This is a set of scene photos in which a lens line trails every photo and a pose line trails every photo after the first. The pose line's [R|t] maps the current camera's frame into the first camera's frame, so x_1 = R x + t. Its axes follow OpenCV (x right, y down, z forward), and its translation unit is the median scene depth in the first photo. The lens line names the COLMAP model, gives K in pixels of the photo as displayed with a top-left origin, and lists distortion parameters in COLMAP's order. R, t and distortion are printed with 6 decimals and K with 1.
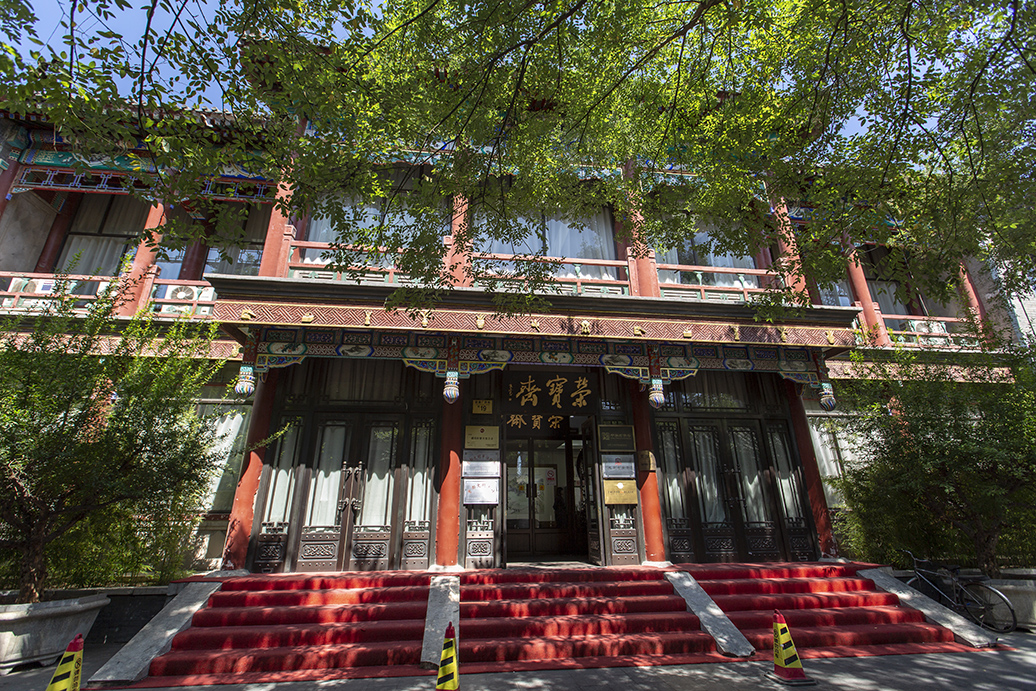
lens RADIAL K [[472.7, 0, 519.1], [0, 472.7, 343.8], [0, 0, 1]] dist [-0.001640, -0.000084]
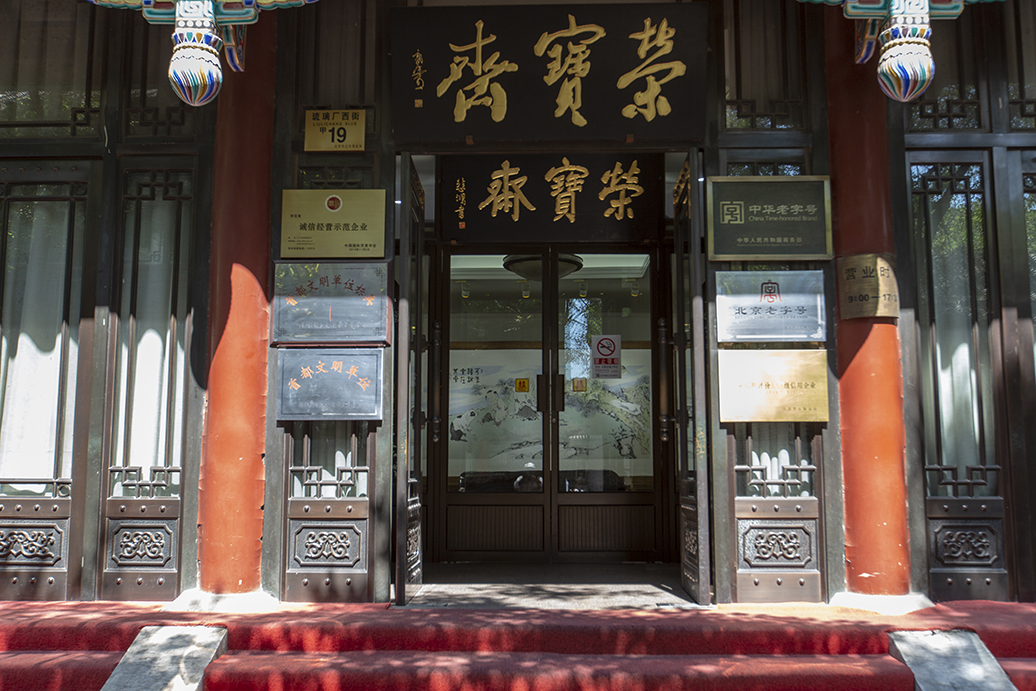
lens RADIAL K [[1029.5, 0, 517.2], [0, 1029.5, 346.4], [0, 0, 1]] dist [-0.001040, 0.000000]
pose [[0.988540, -0.010865, -0.150566, 0.150787], [0.045045, 0.973198, 0.225515, 0.128076], [0.144081, -0.229712, 0.962535, 0.327971]]
